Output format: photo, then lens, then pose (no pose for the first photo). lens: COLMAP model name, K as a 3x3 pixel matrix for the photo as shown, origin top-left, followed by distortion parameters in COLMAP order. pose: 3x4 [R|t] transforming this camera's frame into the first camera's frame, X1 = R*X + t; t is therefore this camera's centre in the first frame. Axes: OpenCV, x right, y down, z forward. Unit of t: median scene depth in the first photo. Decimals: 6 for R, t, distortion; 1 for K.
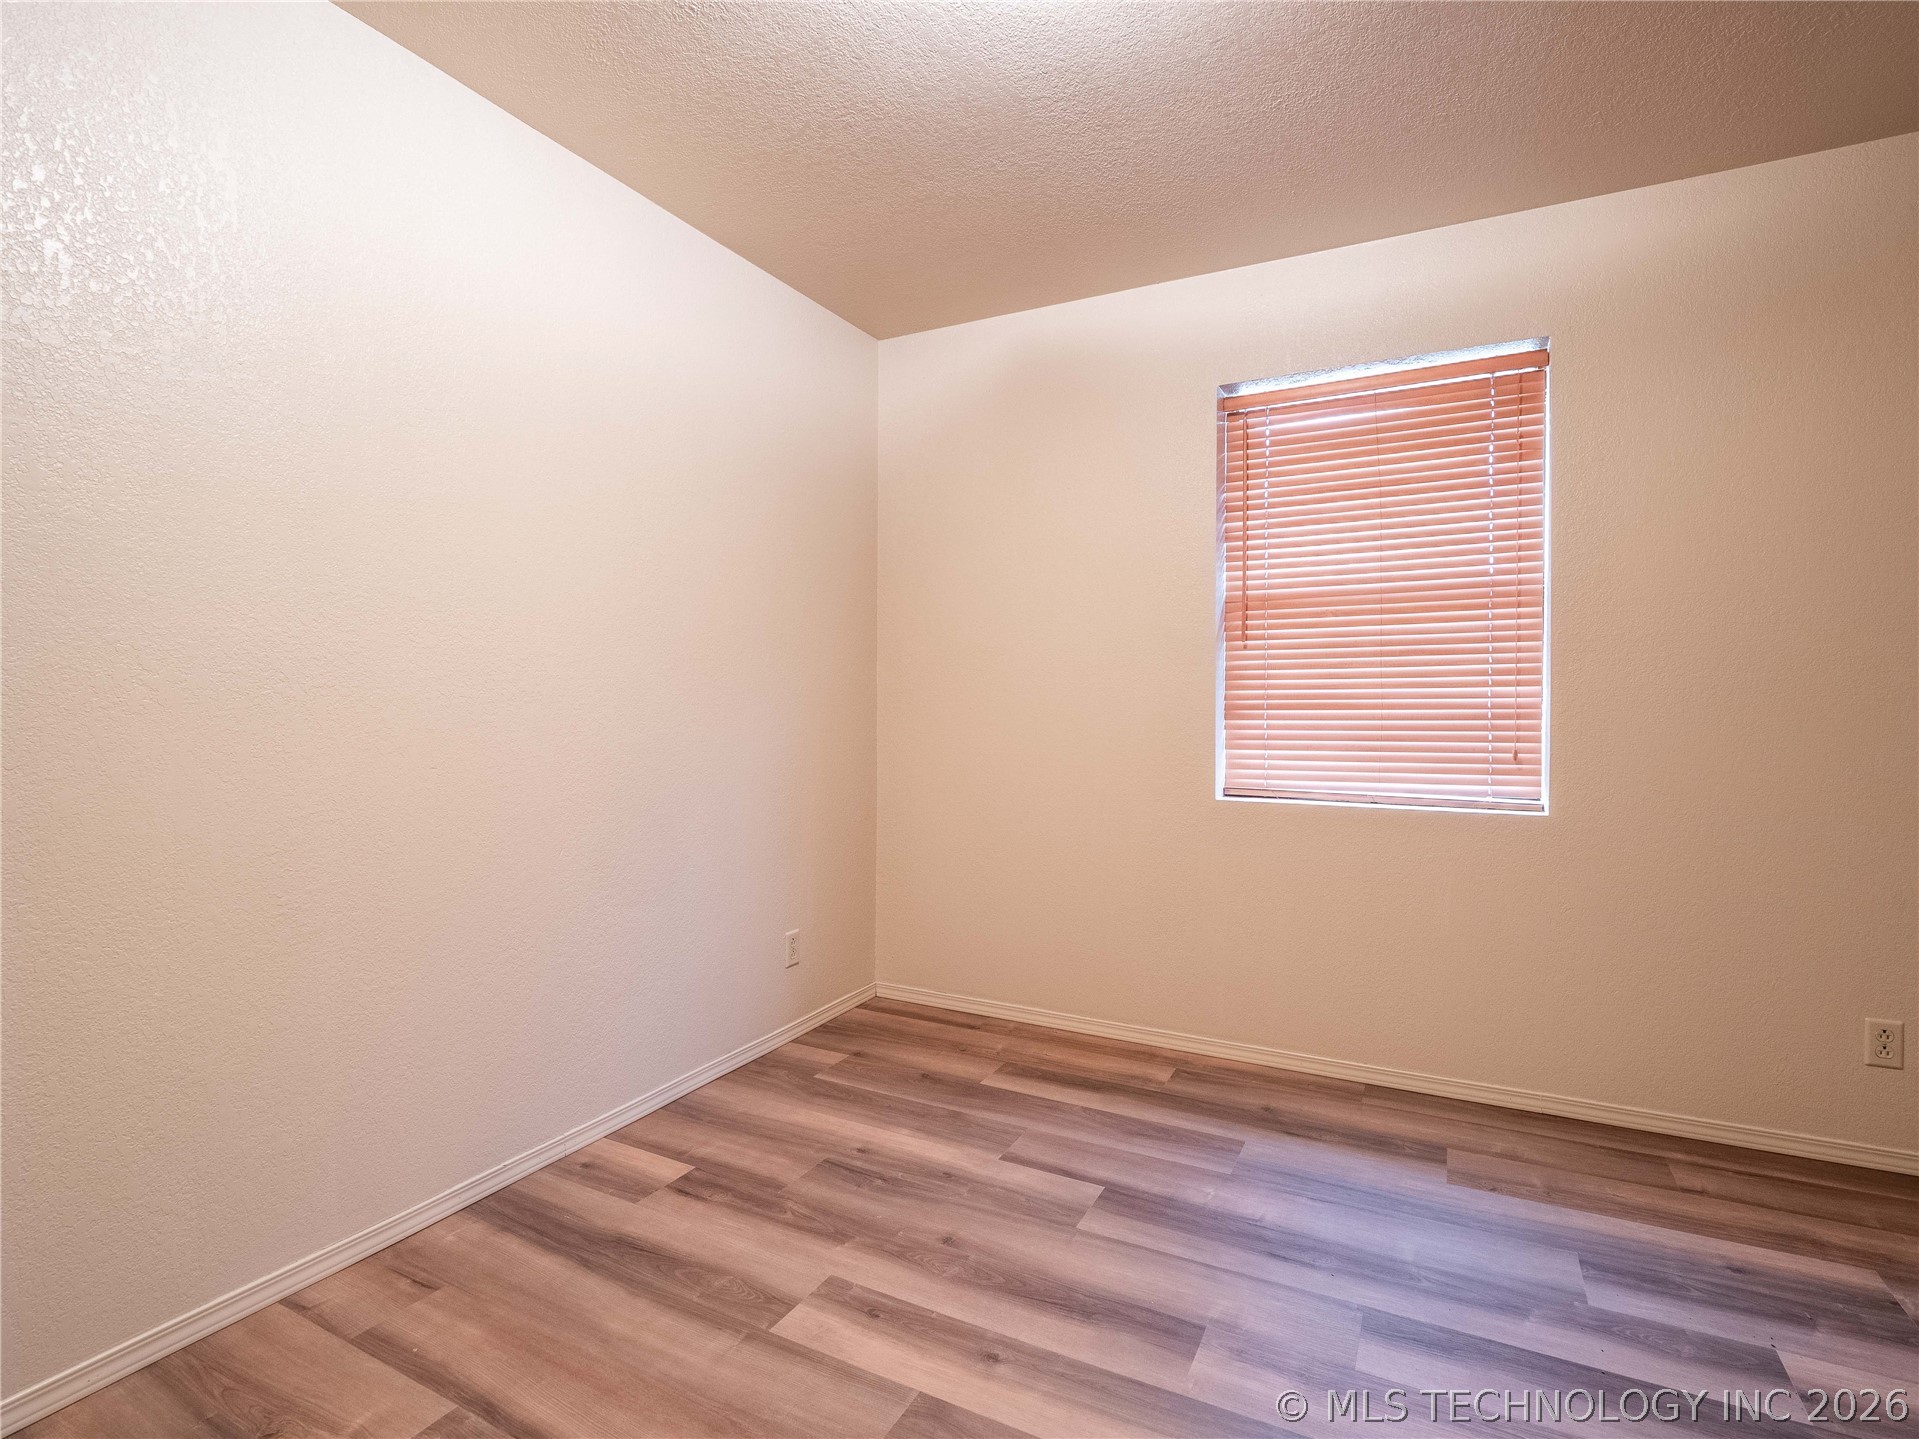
lens RADIAL K [[938.5, 0, 961.1], [0, 938.5, 715.5], [0, 0, 1]] dist [-0.013823, -0.000982]
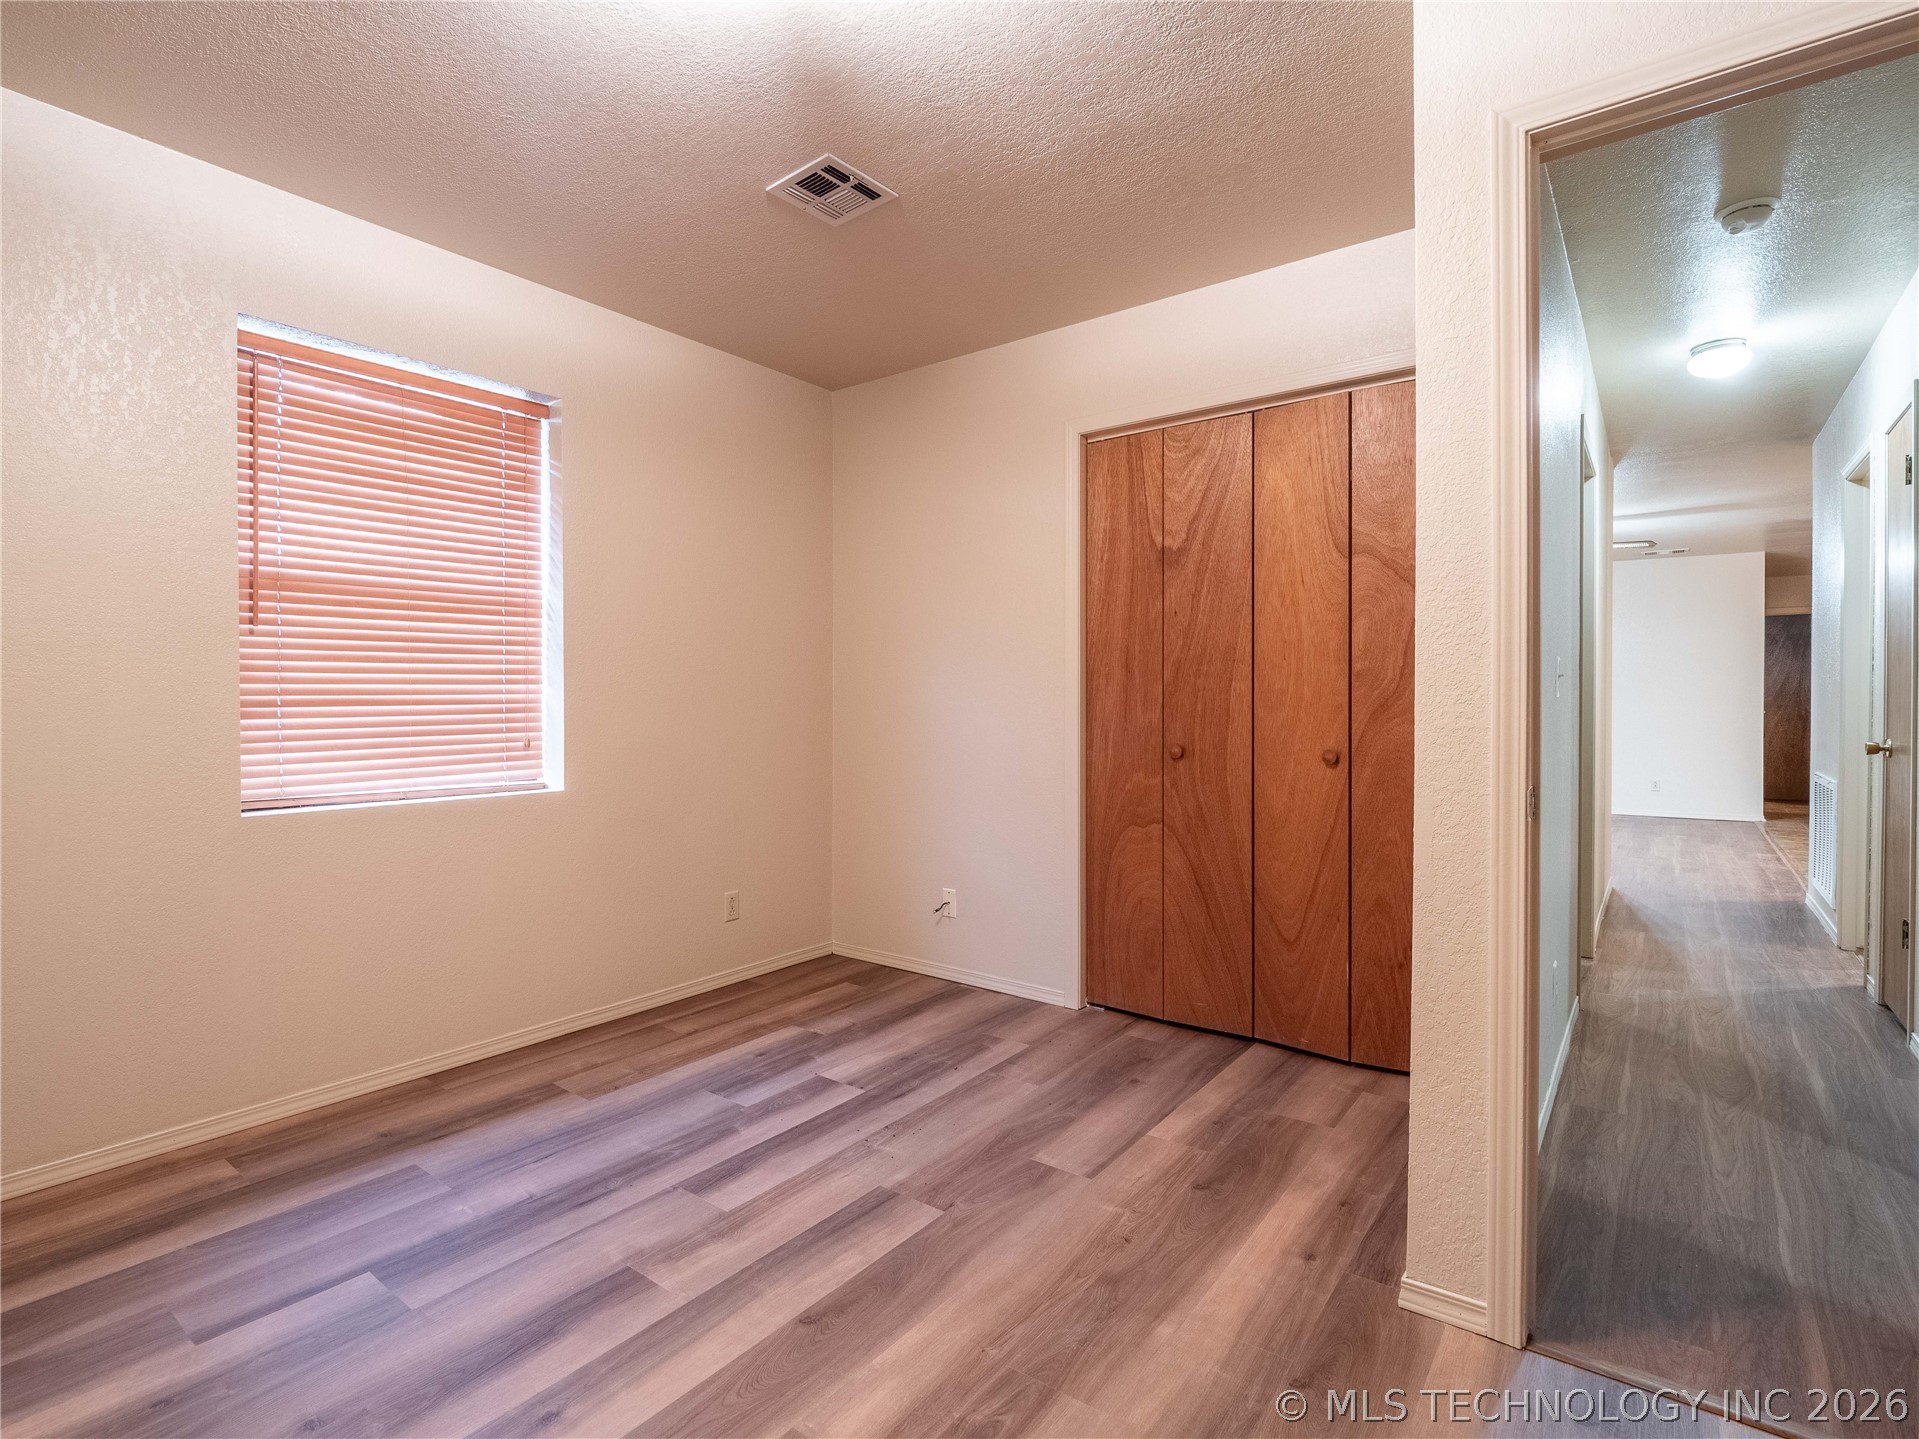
lens RADIAL K [[938.5, 0, 960.5], [0, 938.5, 715.4], [0, 0, 1]] dist [-0.013823, -0.000982]
pose [[0.162818, -0.017510, 0.986501, -0.537578], [0.015435, 0.999765, 0.015198, -0.001888], [-0.986535, 0.012752, 0.163051, 0.308499]]
